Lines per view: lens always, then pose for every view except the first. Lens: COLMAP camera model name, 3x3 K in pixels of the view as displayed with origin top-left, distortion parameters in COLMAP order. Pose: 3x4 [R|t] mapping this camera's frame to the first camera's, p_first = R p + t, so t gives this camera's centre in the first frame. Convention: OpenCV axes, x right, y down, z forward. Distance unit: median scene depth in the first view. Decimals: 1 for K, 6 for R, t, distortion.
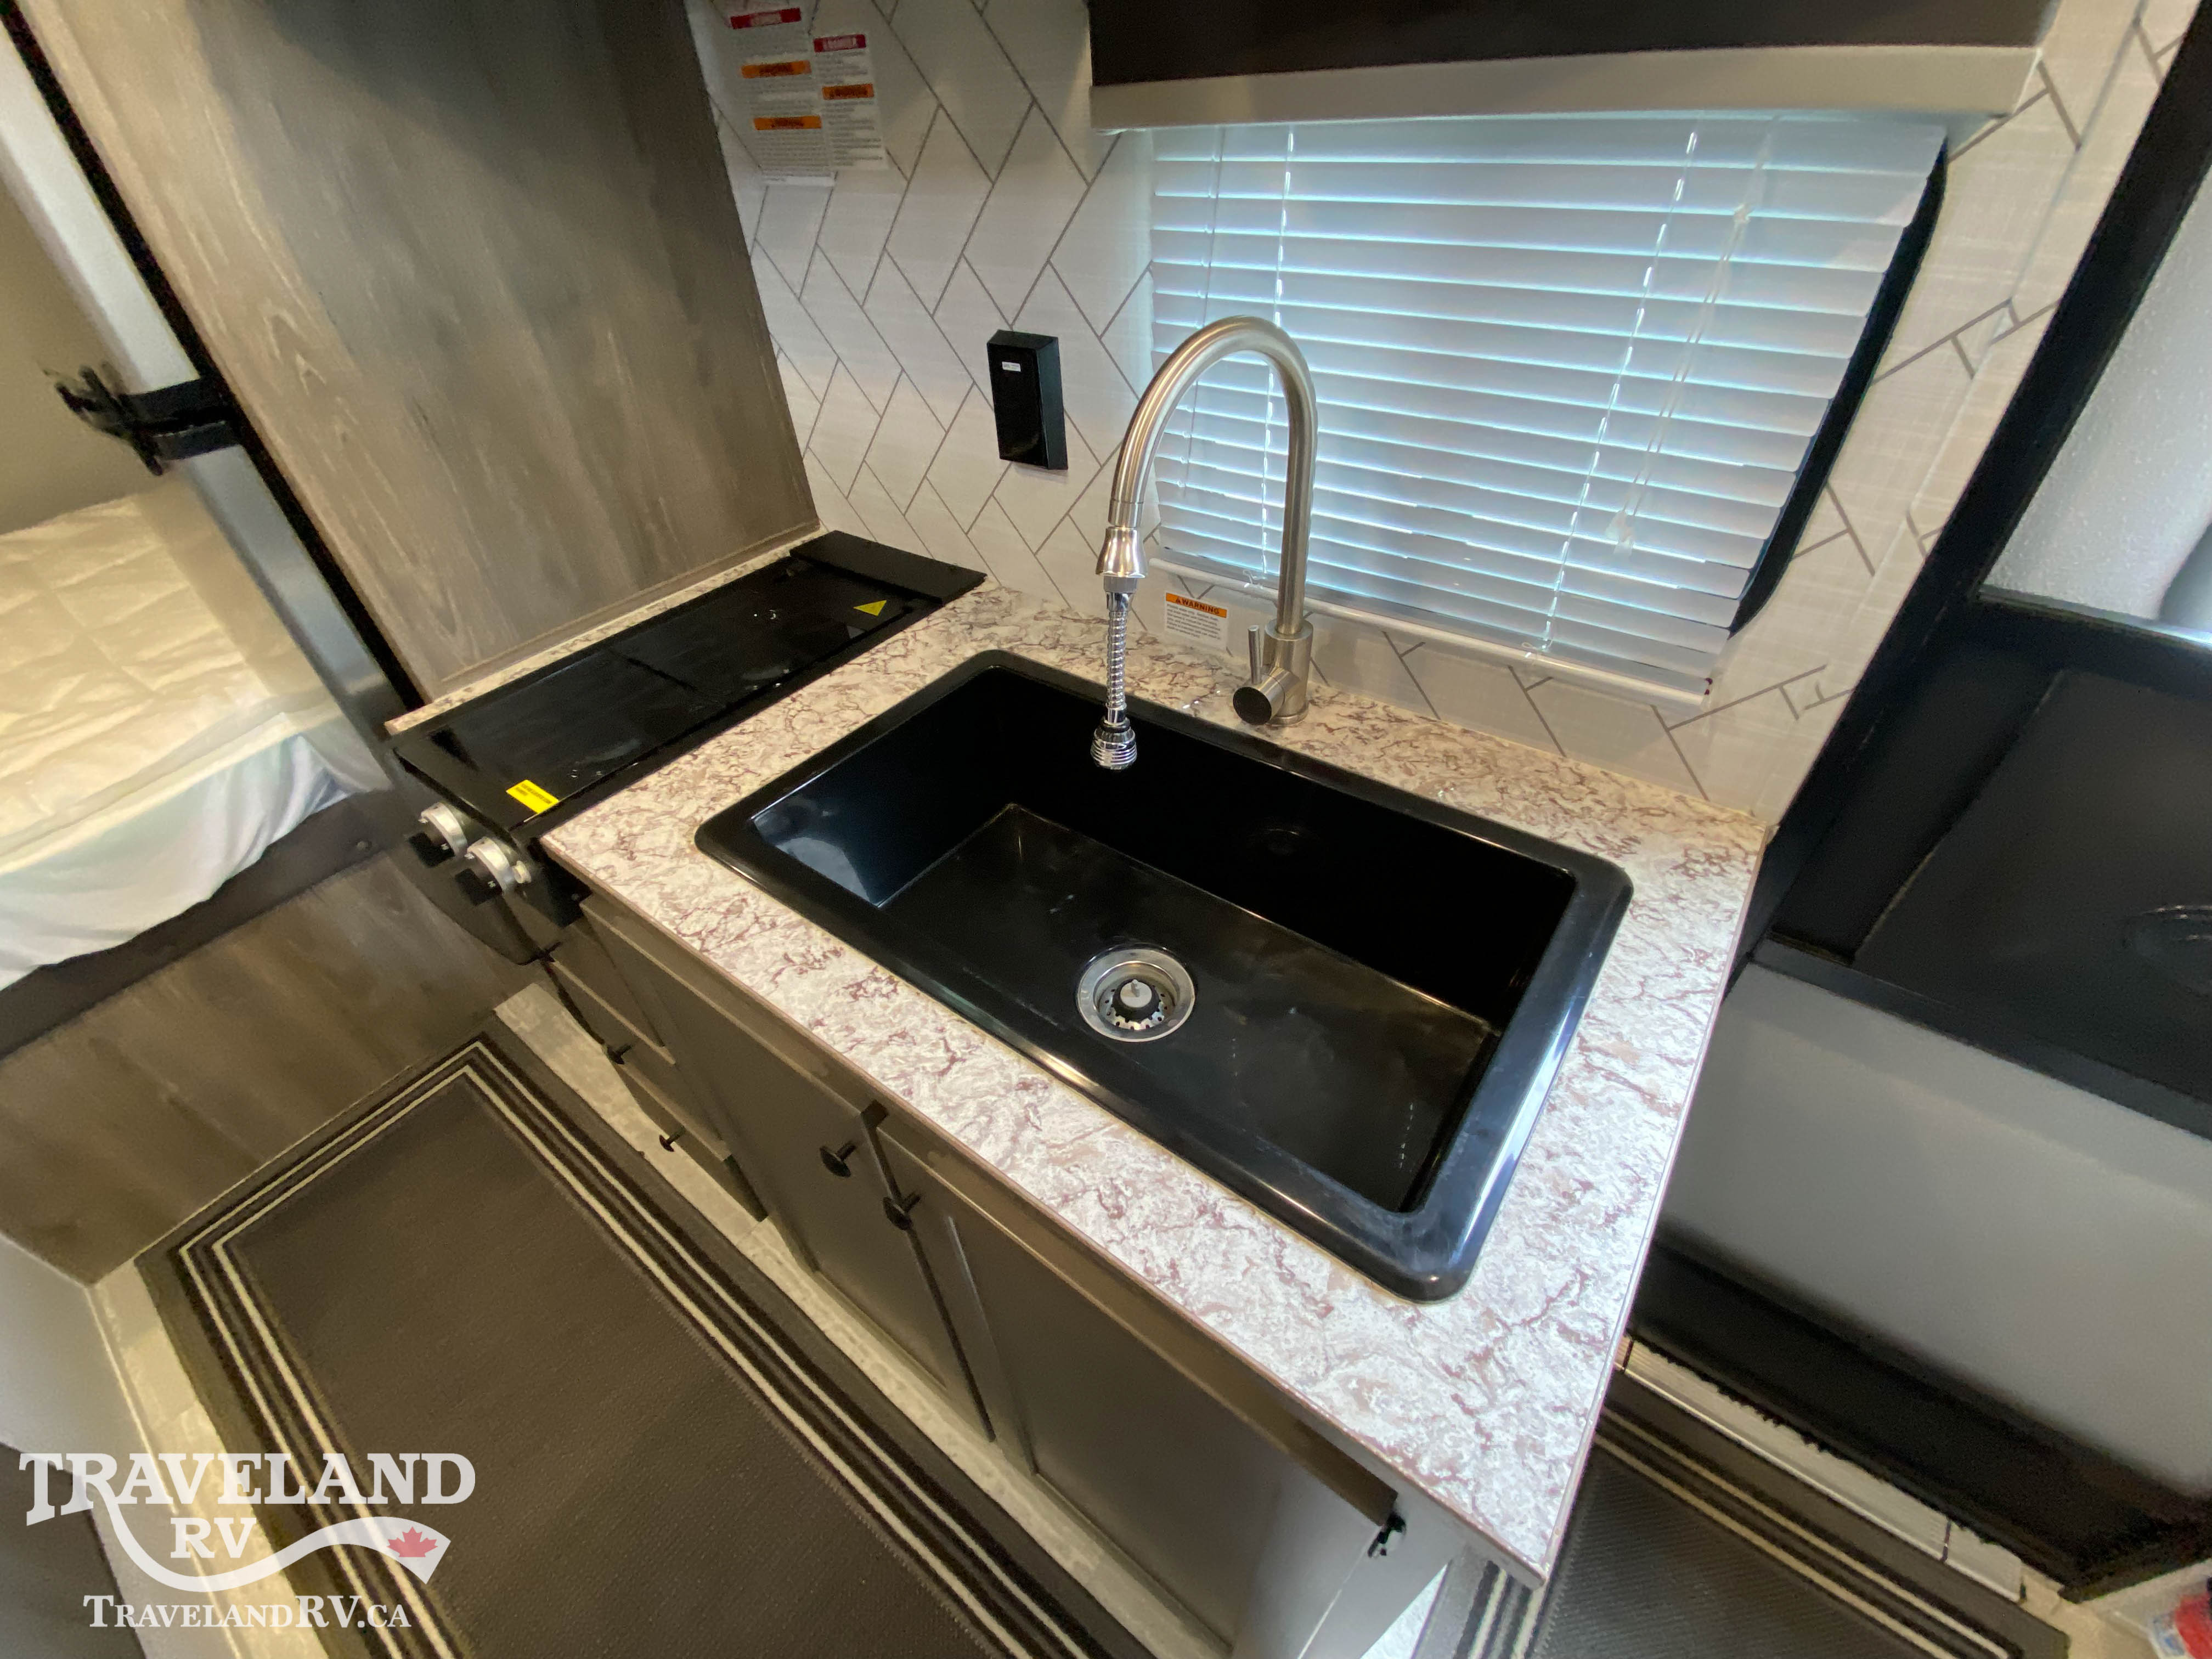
lens RADIAL K [[890.0, 0, 1098.8], [0, 890.0, 831.8], [0, 0, 1]] dist [0.015434, -0.016691]
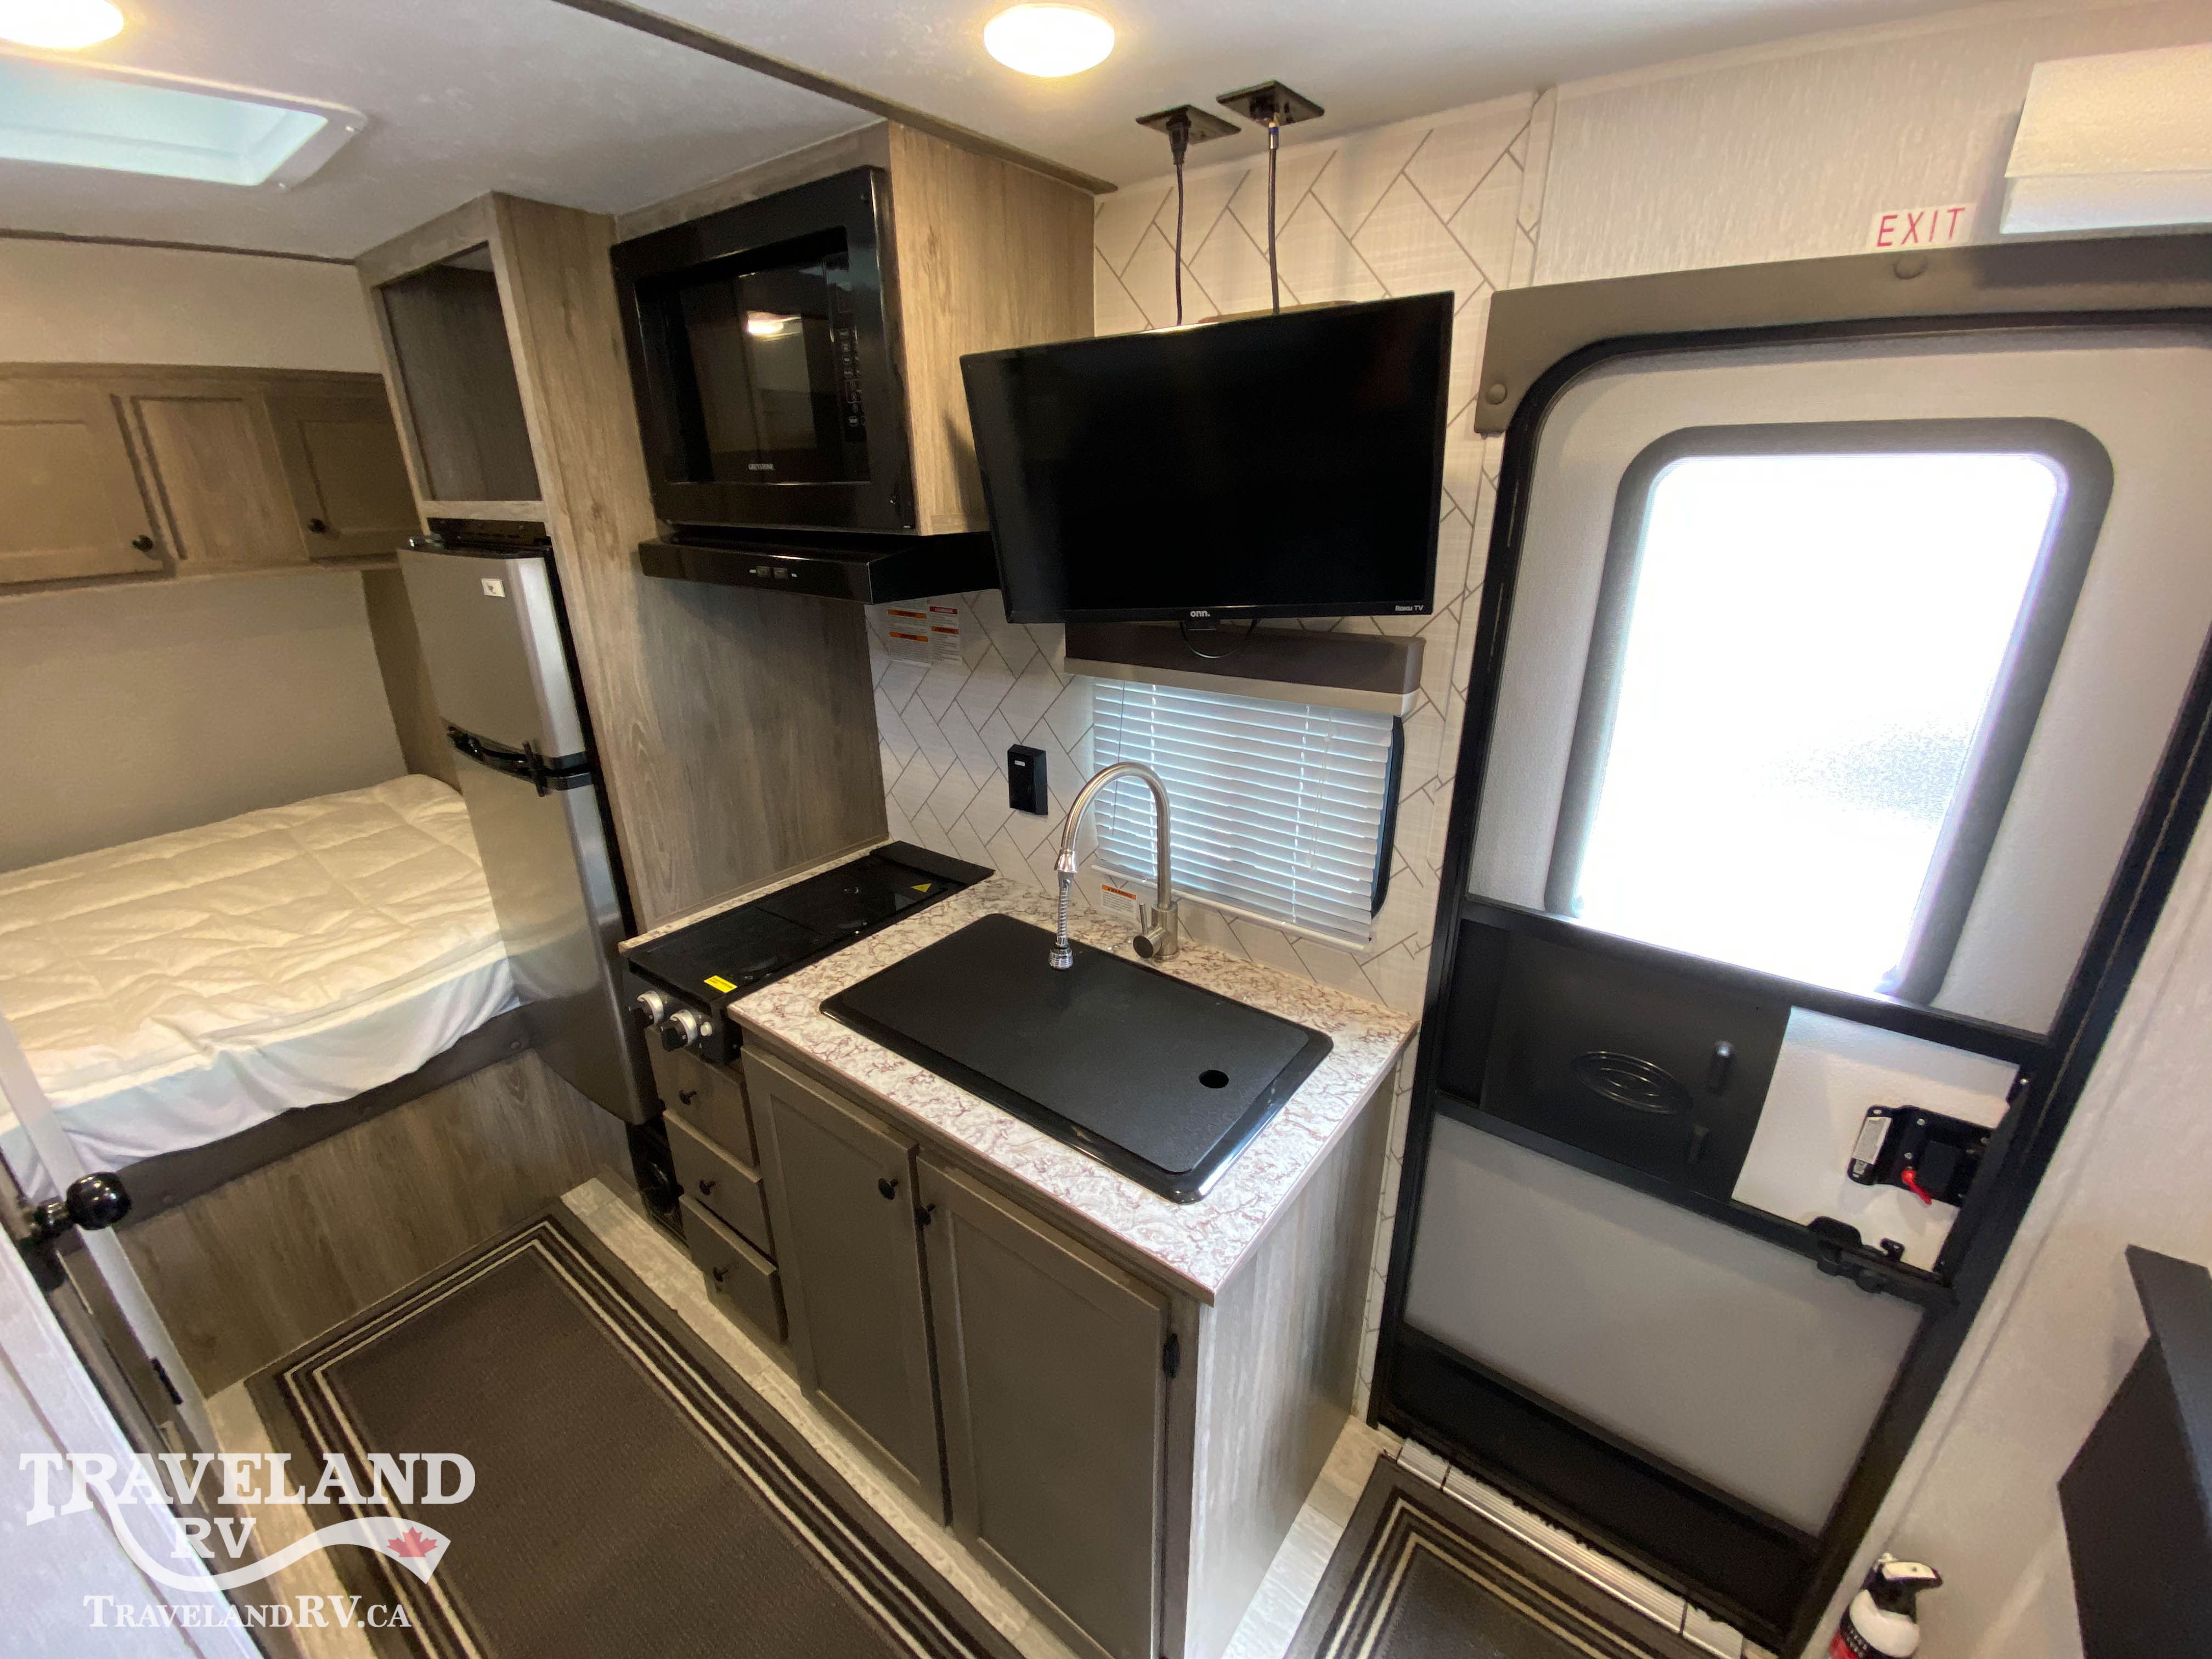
lens RADIAL K [[890.0, 0, 1102.7], [0, 890.0, 829.3], [0, 0, 1]] dist [0.015434, -0.016691]
pose [[0.998966, 0.043953, 0.011608, 0.052649], [-0.037554, 0.941780, -0.334125, 0.194041], [-0.025618, 0.333343, 0.942457, -0.624588]]
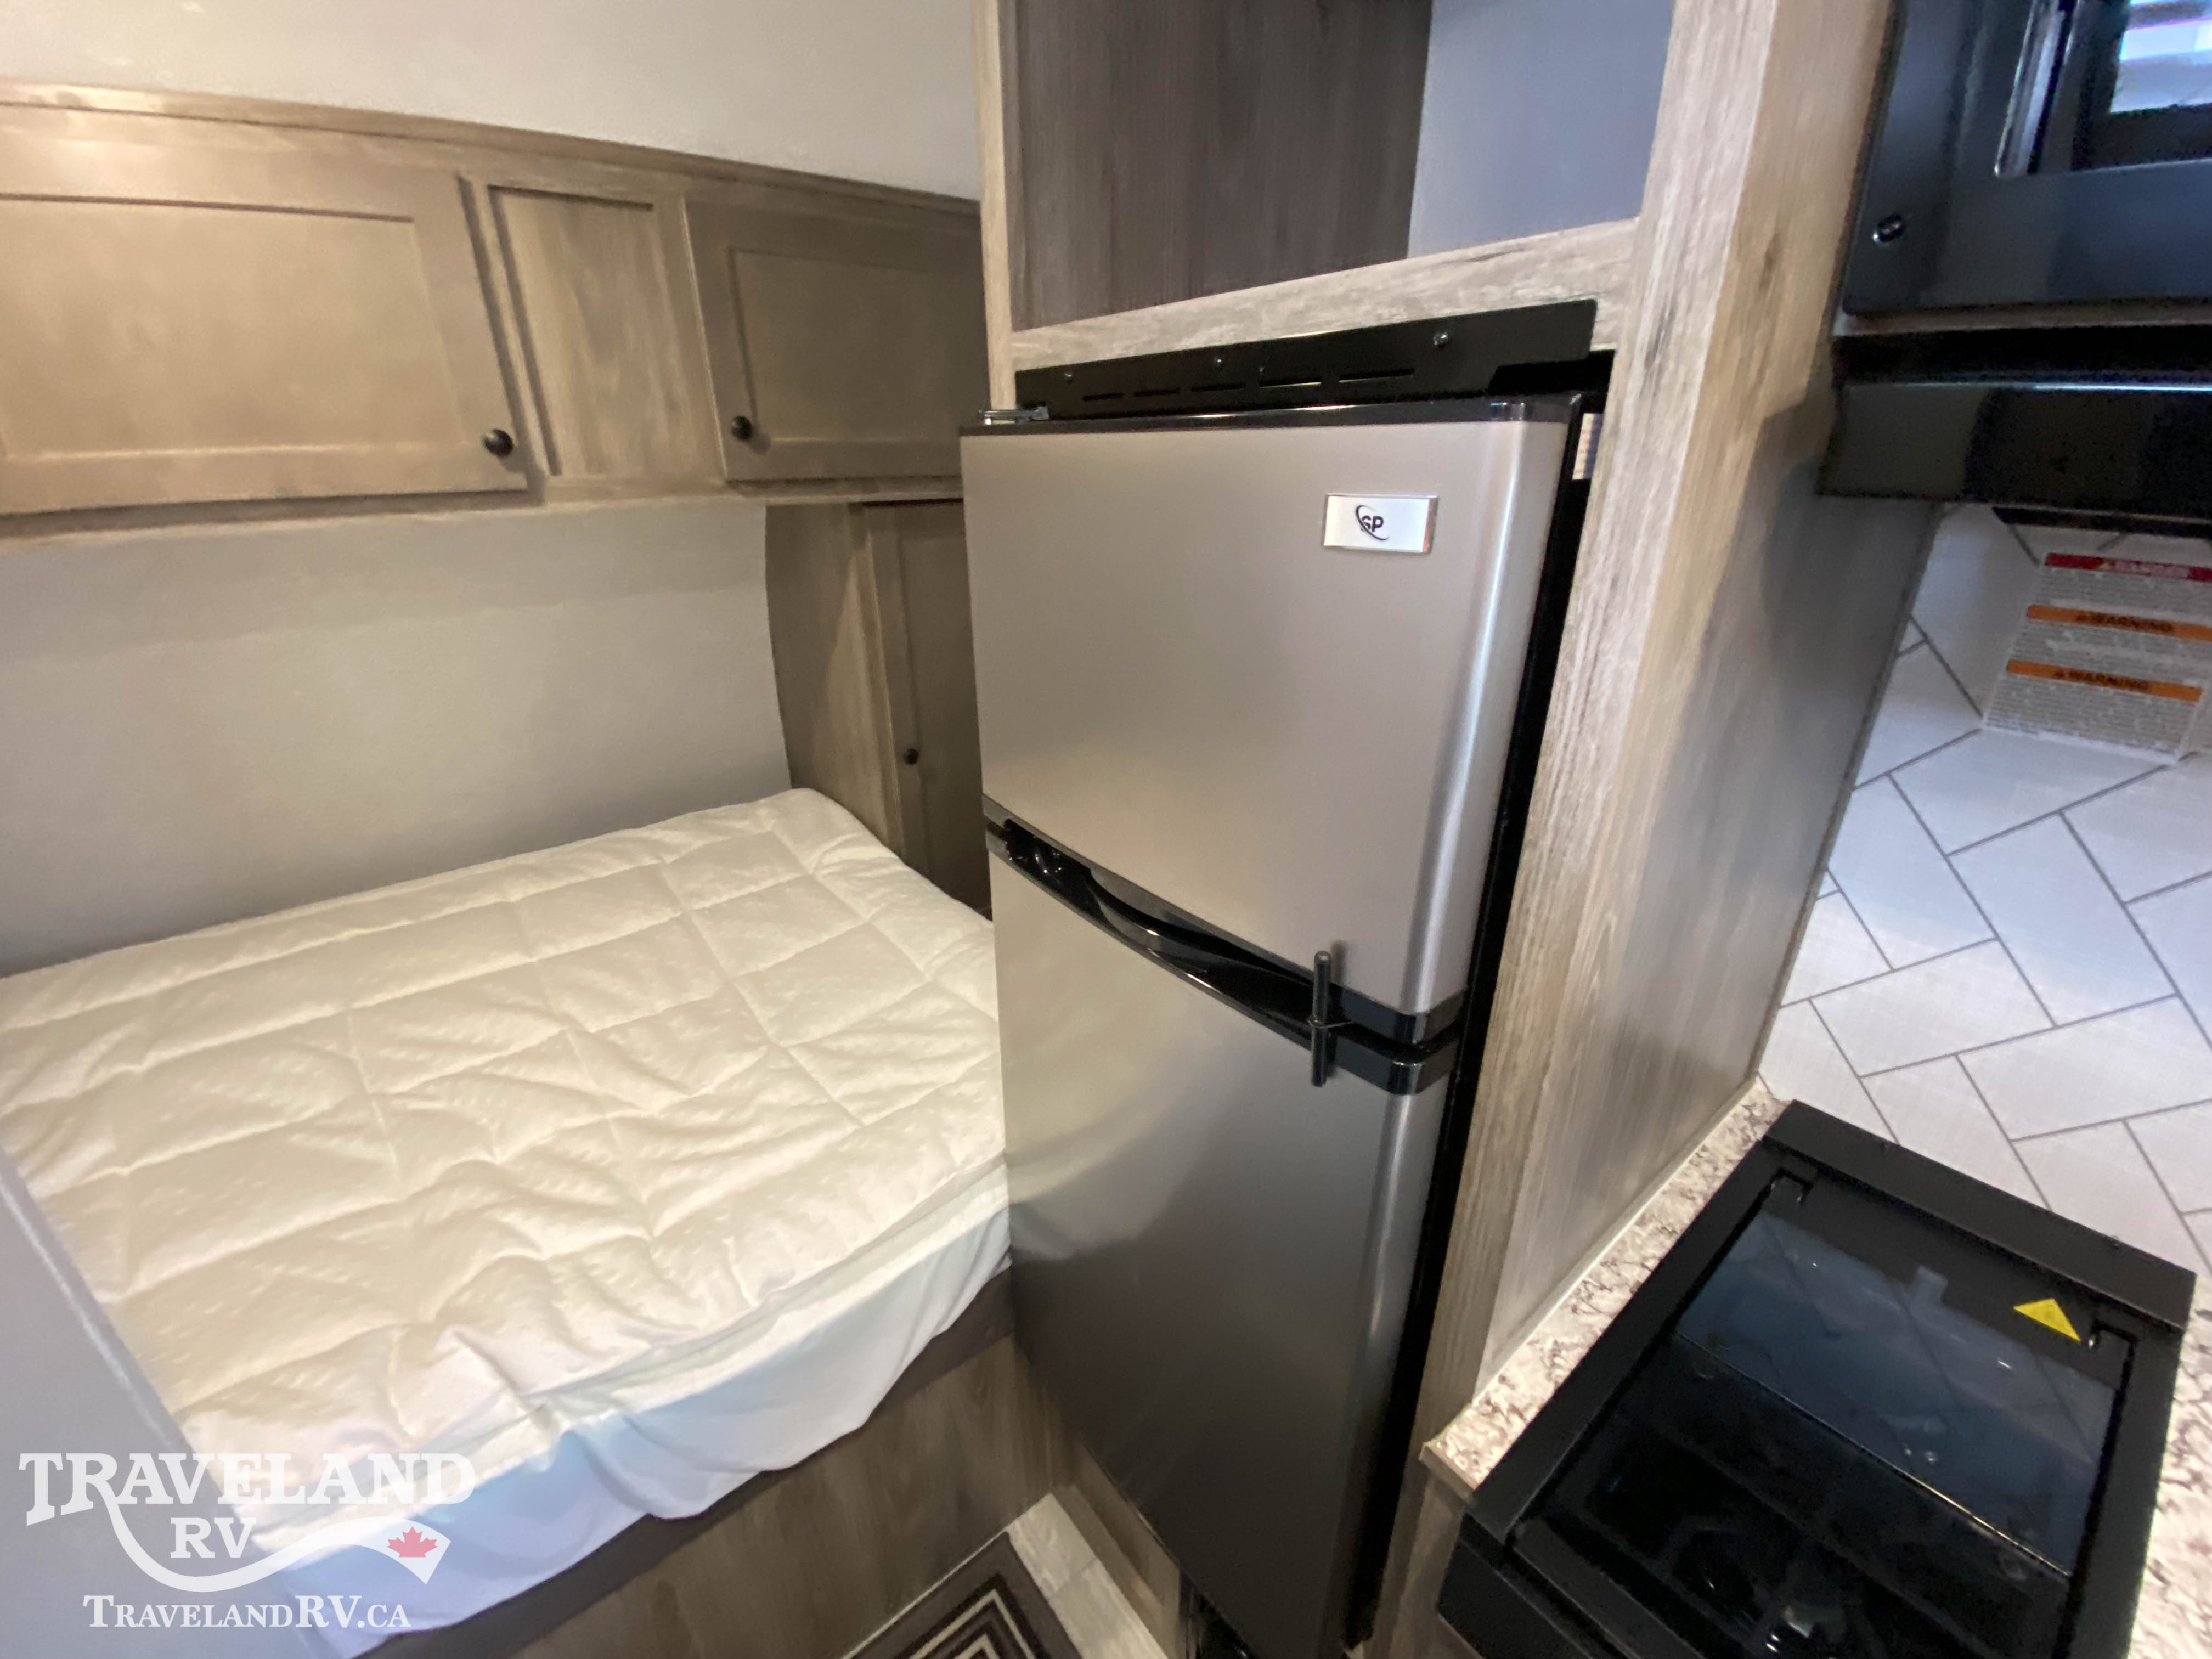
lens RADIAL K [[890.0, 0, 1110.2], [0, 890.0, 827.2], [0, 0, 1]] dist [0.015434, -0.016691]
pose [[0.966484, 0.138540, -0.216139, -0.940531], [-0.196242, 0.941483, -0.274042, -0.317854], [0.165526, 0.307273, 0.937115, 0.222604]]
